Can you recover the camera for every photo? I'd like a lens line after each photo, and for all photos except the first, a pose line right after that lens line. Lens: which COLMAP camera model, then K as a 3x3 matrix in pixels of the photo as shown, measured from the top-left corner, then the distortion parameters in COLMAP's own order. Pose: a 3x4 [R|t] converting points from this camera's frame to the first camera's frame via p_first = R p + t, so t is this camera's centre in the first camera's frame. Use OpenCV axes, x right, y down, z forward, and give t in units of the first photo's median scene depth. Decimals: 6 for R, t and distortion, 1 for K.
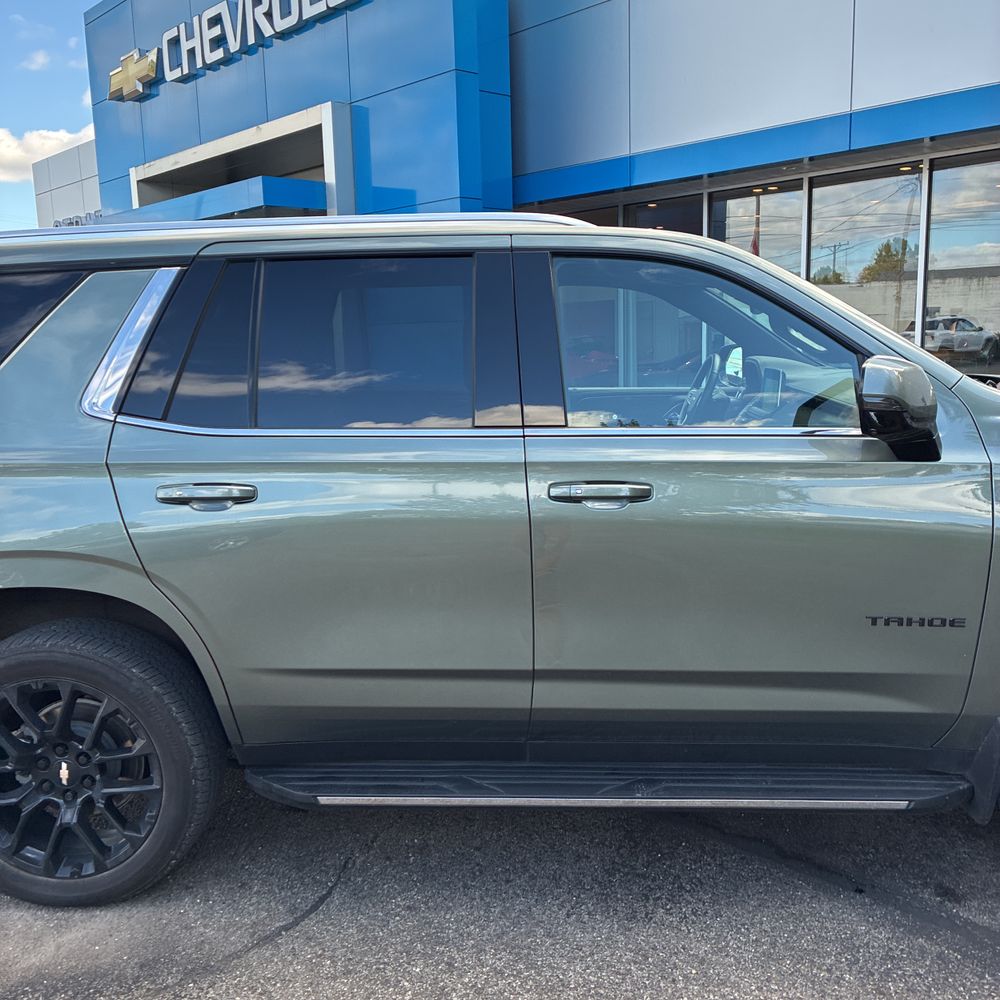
lens RADIAL K [[1012.3, 0, 509.0], [0, 1012.3, 506.8], [0, 0, 1]] dist [0.023206, 0.000000]
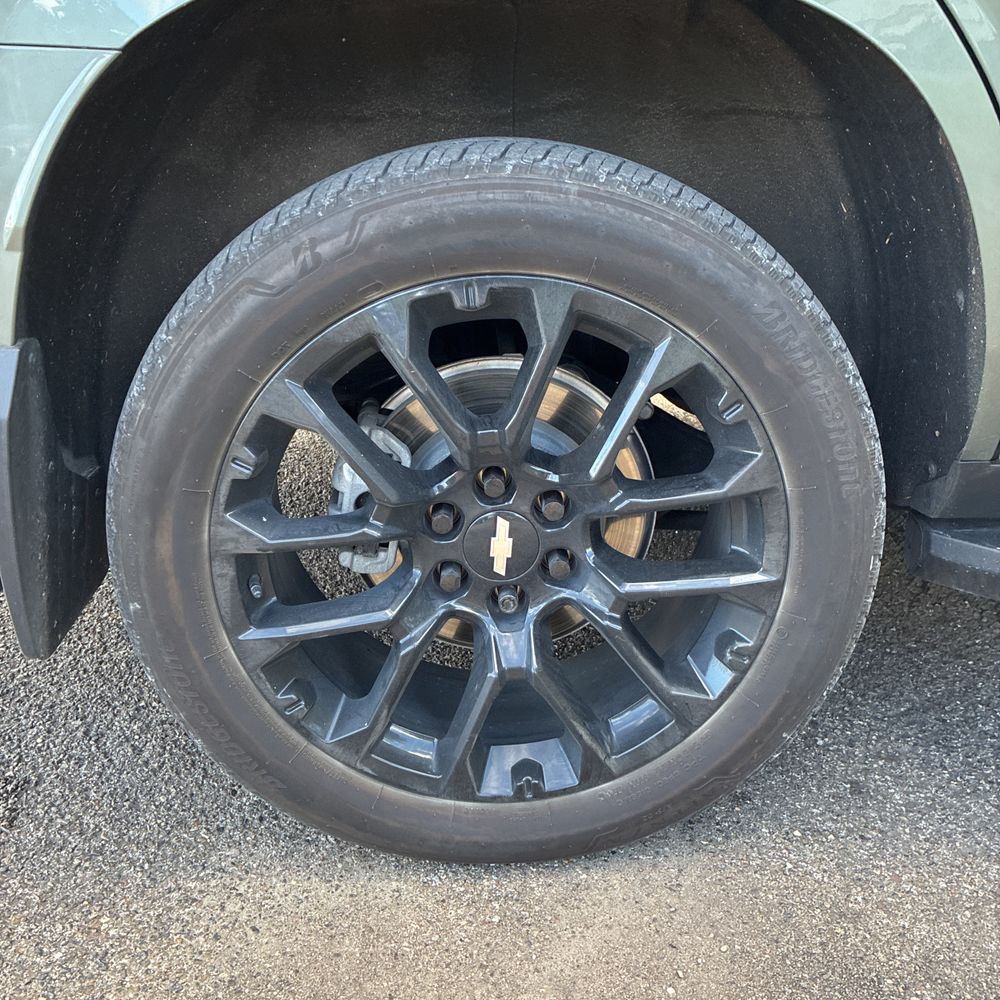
lens RADIAL K [[1012.3, 0, 501.8], [0, 1012.3, 488.8], [0, 0, 1]] dist [0.023206, 0.000000]
pose [[0.996005, -0.013045, 0.088343, -0.468733], [-0.003982, 0.981800, 0.189875, 0.169059], [-0.089212, -0.189468, 0.977826, 0.634509]]
